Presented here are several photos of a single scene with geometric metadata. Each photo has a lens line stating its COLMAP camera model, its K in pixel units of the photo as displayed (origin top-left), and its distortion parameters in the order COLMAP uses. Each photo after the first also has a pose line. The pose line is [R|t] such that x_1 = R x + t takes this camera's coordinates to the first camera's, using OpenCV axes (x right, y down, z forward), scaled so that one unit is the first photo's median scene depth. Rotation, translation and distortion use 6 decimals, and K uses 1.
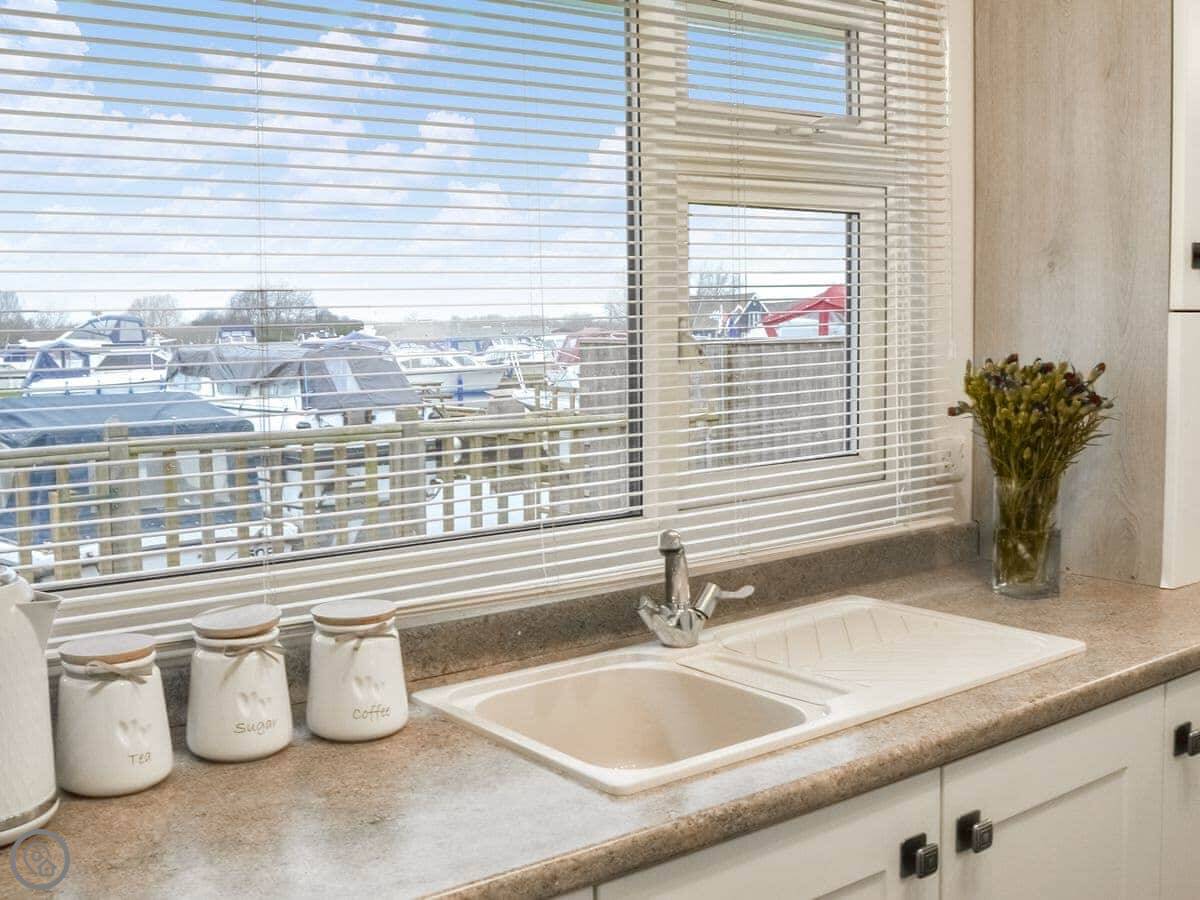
lens RADIAL K [[1178.7, 0, 600.2], [0, 1178.7, 371.7], [0, 0, 1]] dist [-0.077521, 0.025689]
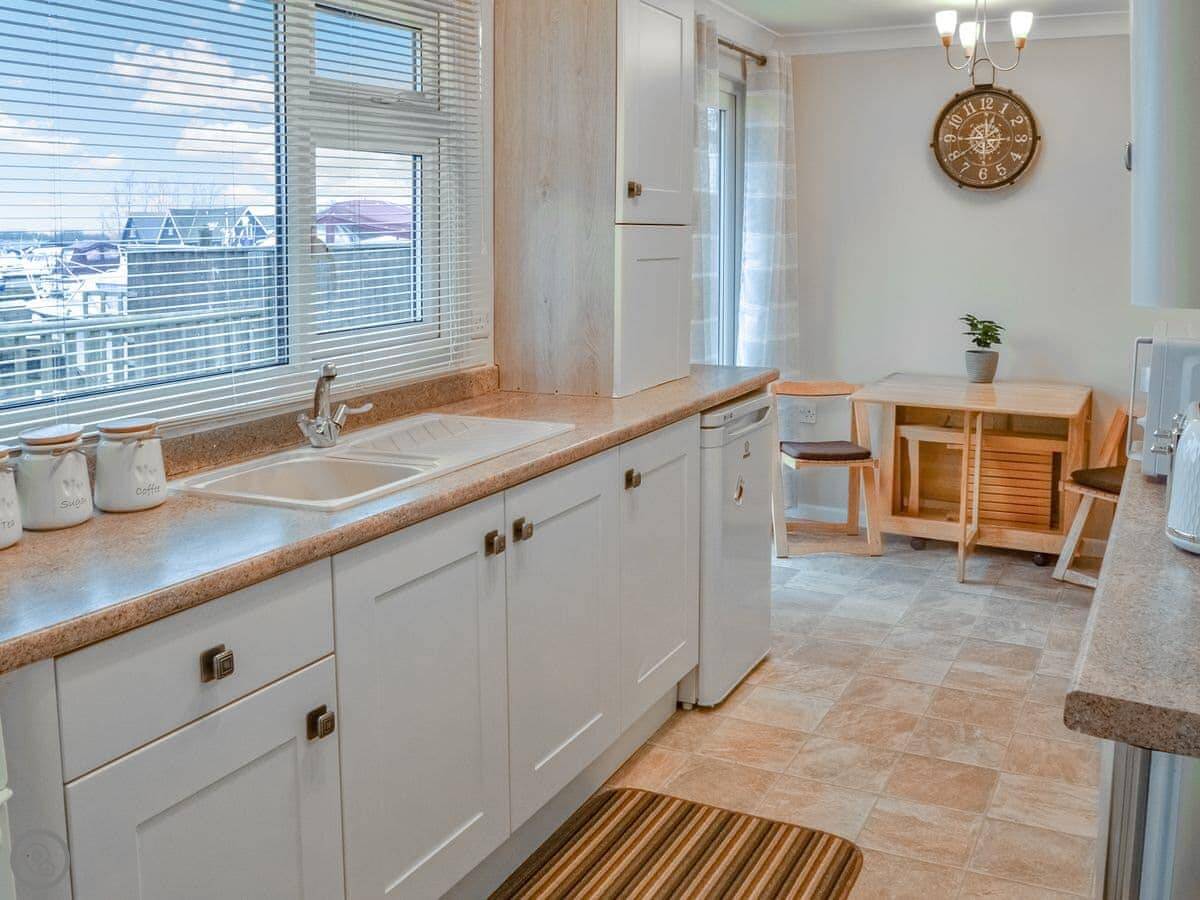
lens RADIAL K [[1178.7, 0, 600.2], [0, 1178.7, 371.7], [0, 0, 1]] dist [-0.077521, 0.025689]
pose [[0.894321, -0.048282, 0.444813, -0.280585], [0.016128, 0.996993, 0.075792, 0.030360], [-0.447135, -0.060609, 0.892411, -0.491375]]
